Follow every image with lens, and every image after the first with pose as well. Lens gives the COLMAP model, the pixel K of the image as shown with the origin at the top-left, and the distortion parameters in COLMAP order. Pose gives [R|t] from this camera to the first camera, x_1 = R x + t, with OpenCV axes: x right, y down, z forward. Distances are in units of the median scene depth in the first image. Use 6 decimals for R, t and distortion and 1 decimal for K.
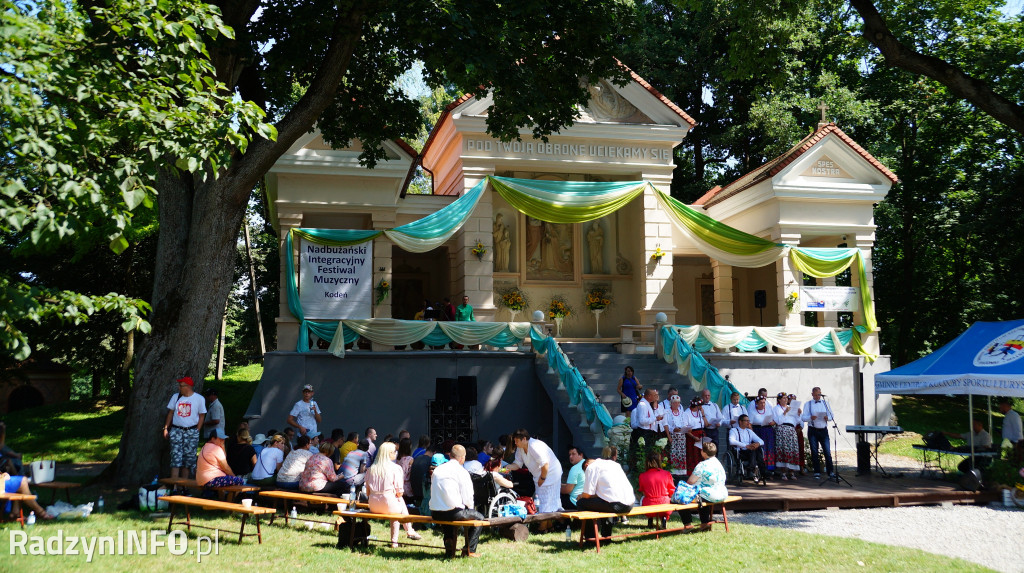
lens RADIAL K [[1012.0, 0, 512.0], [0, 1012.0, 286.5], [0, 0, 1]] dist [-0.003790, 0.003911]
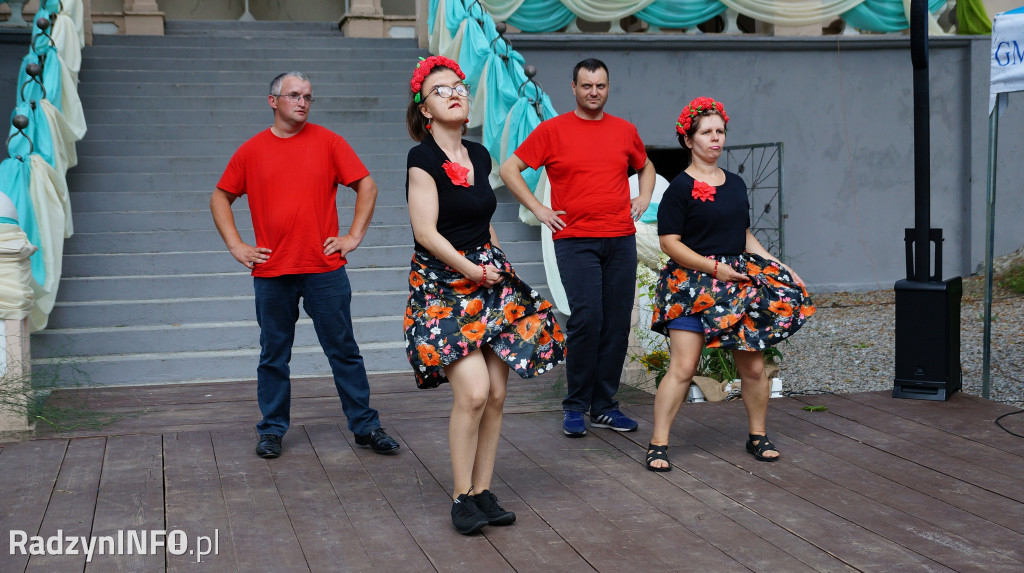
lens RADIAL K [[1412.0, 0, 512.0], [0, 1412.0, 286.5], [0, 0, 1]] dist [0.093970, 0.088549]
pose [[0.999864, -0.016471, 0.000811, 0.172543], [0.016075, 0.984448, 0.174939, 0.065152], [-0.003680, -0.174903, 0.984579, 0.463800]]
